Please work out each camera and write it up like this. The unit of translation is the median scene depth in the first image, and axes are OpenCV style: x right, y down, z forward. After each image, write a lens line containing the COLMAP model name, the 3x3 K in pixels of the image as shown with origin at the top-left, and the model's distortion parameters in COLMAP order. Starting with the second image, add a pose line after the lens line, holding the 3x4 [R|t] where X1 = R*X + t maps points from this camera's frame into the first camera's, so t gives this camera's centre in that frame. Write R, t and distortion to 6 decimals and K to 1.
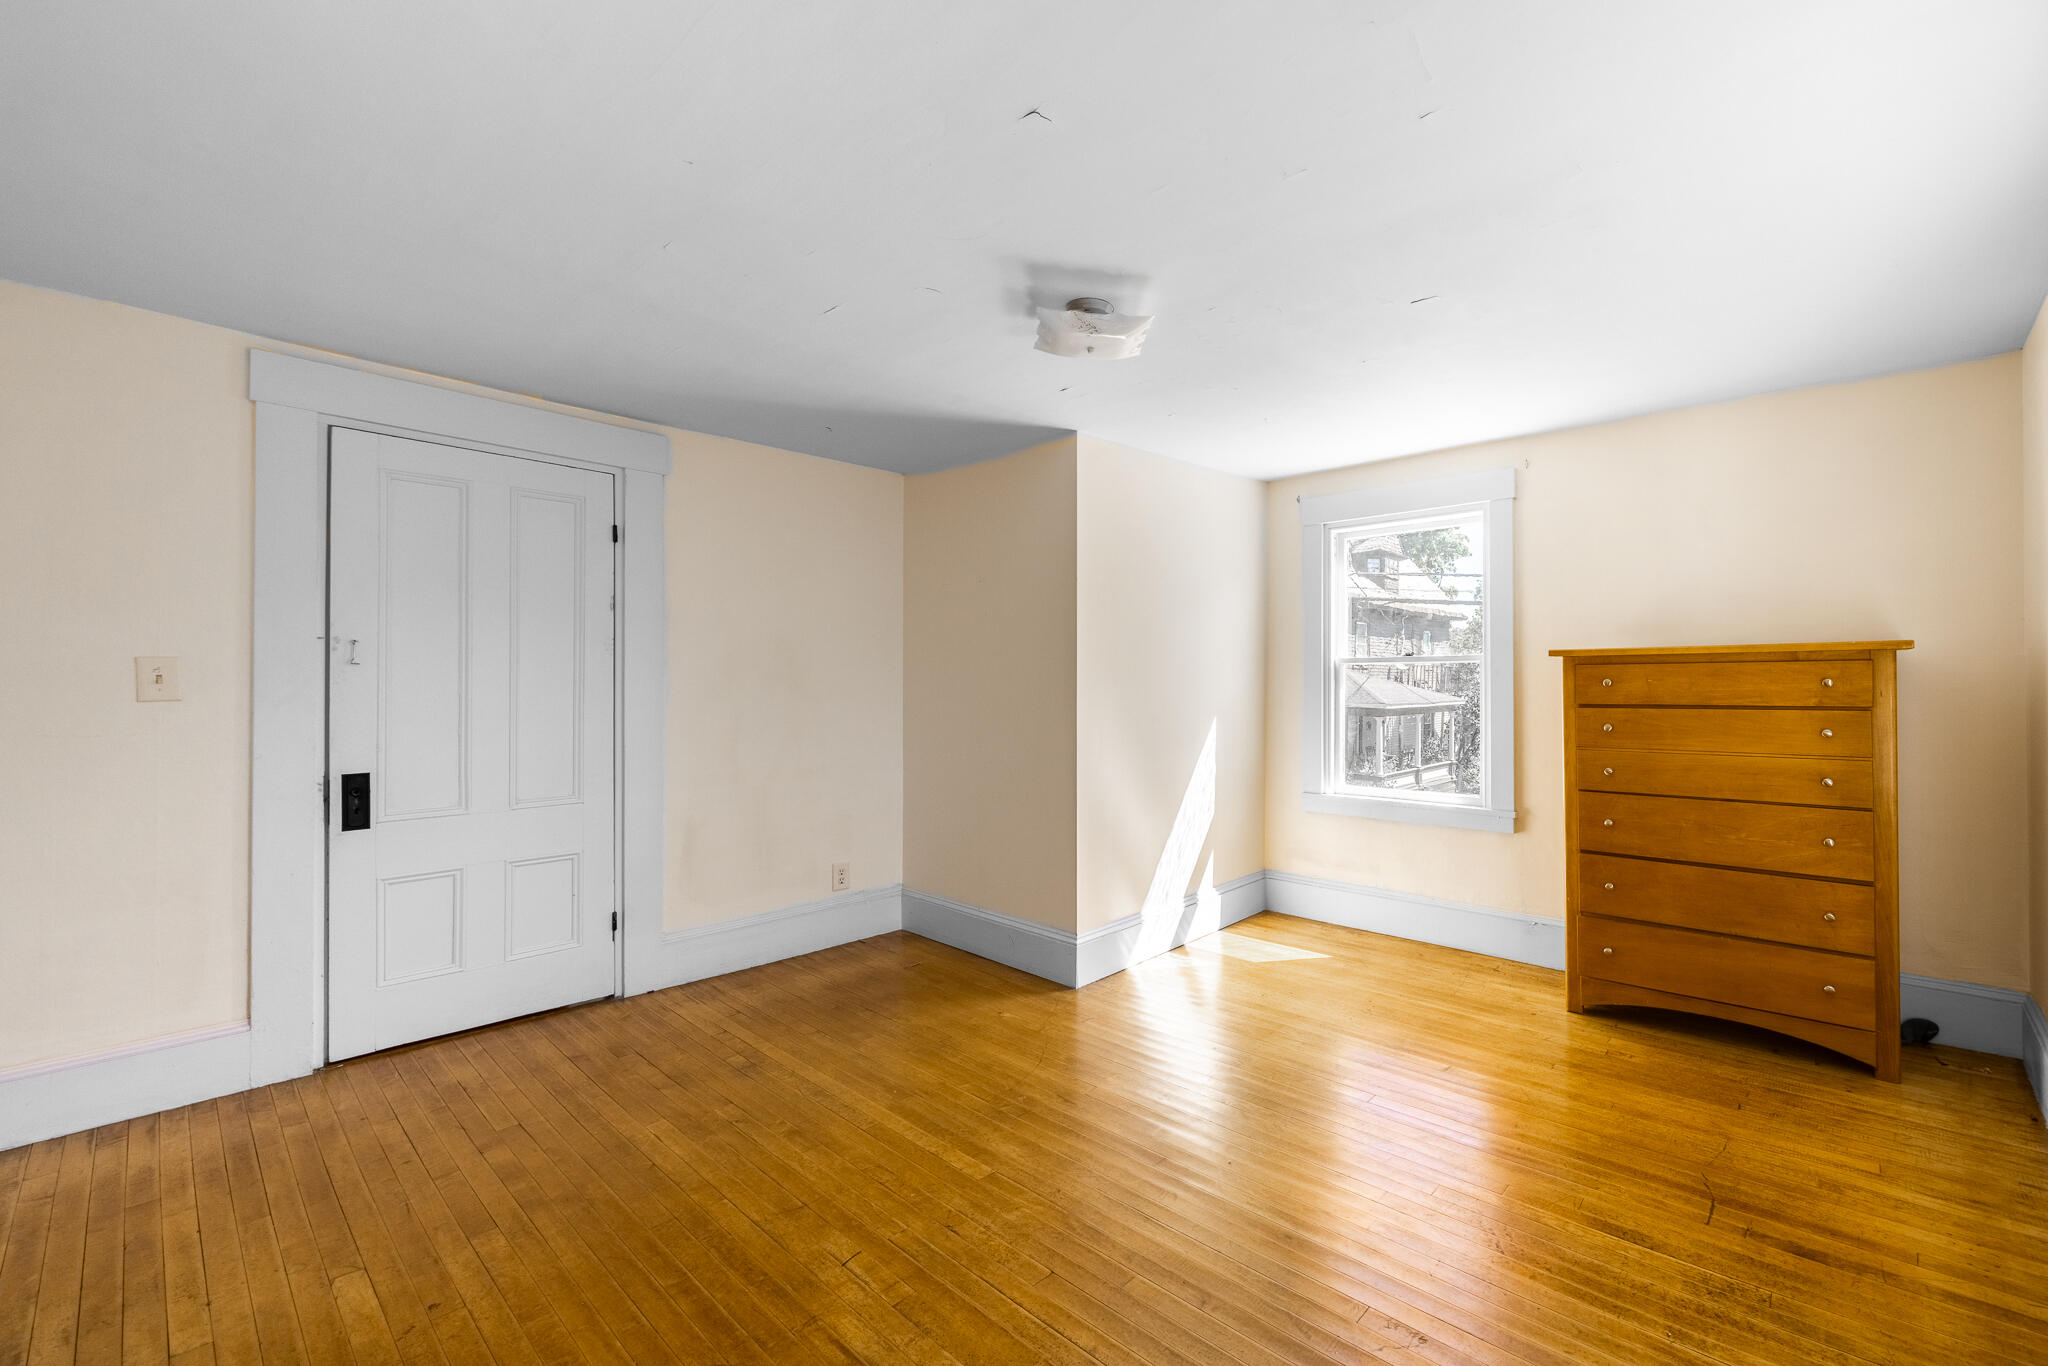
lens RADIAL K [[776.9, 0, 1041.1], [0, 776.9, 686.0], [0, 0, 1]] dist [-0.000267, -0.000462]
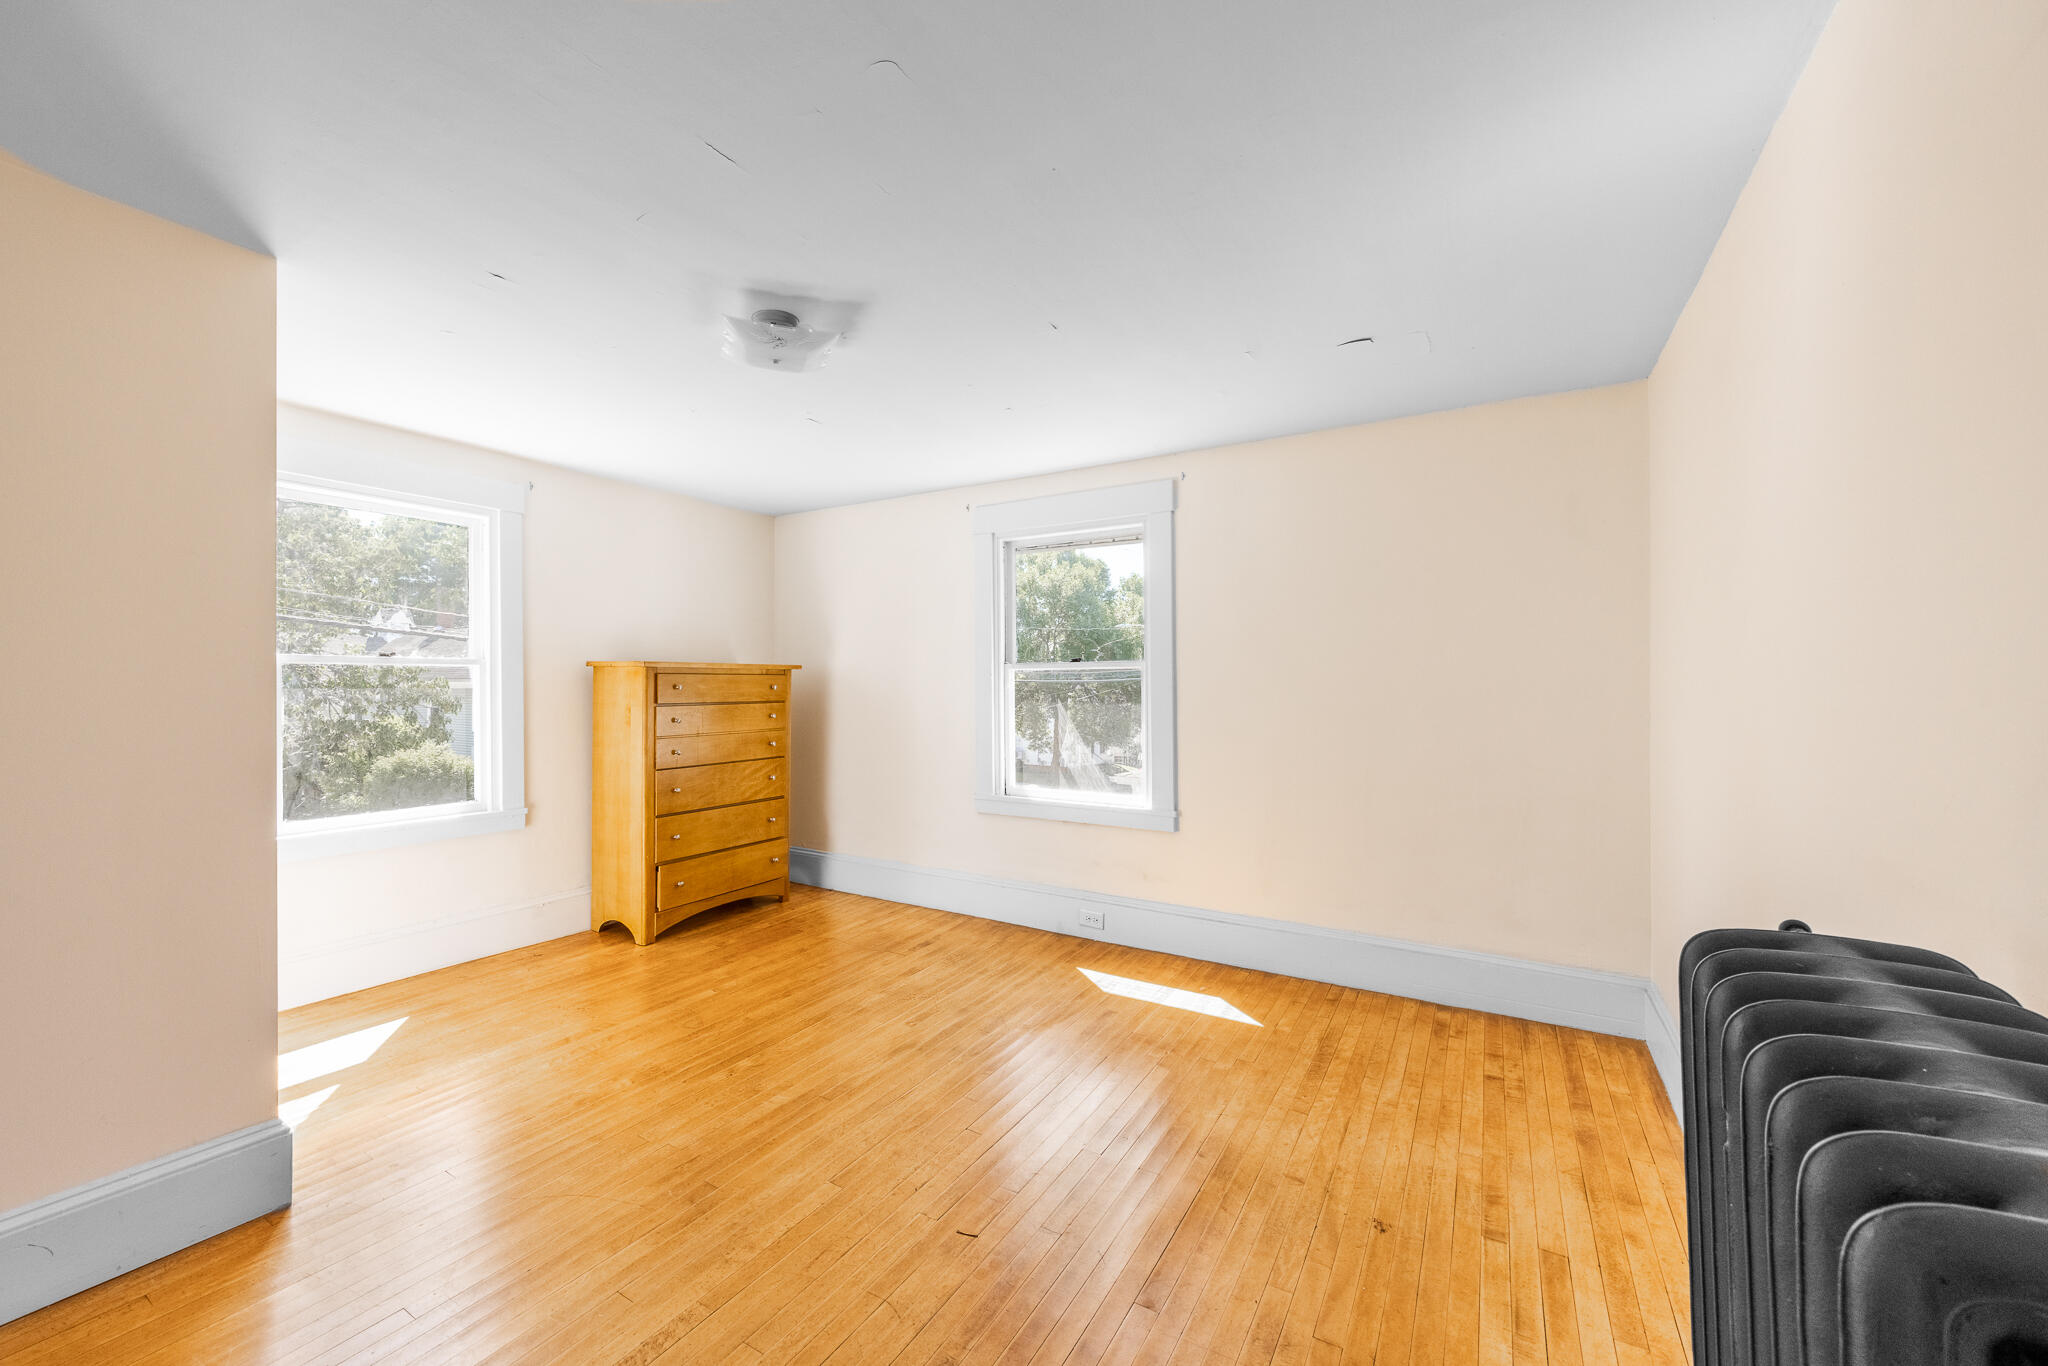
lens RADIAL K [[776.9, 0, 1038.8], [0, 776.9, 677.4], [0, 0, 1]] dist [-0.000267, -0.000462]
pose [[-0.167309, 0.014980, 0.985791, -0.755172], [0.009397, 0.999863, -0.013599, 0.002097], [-0.985860, 0.006988, -0.167426, 0.625375]]
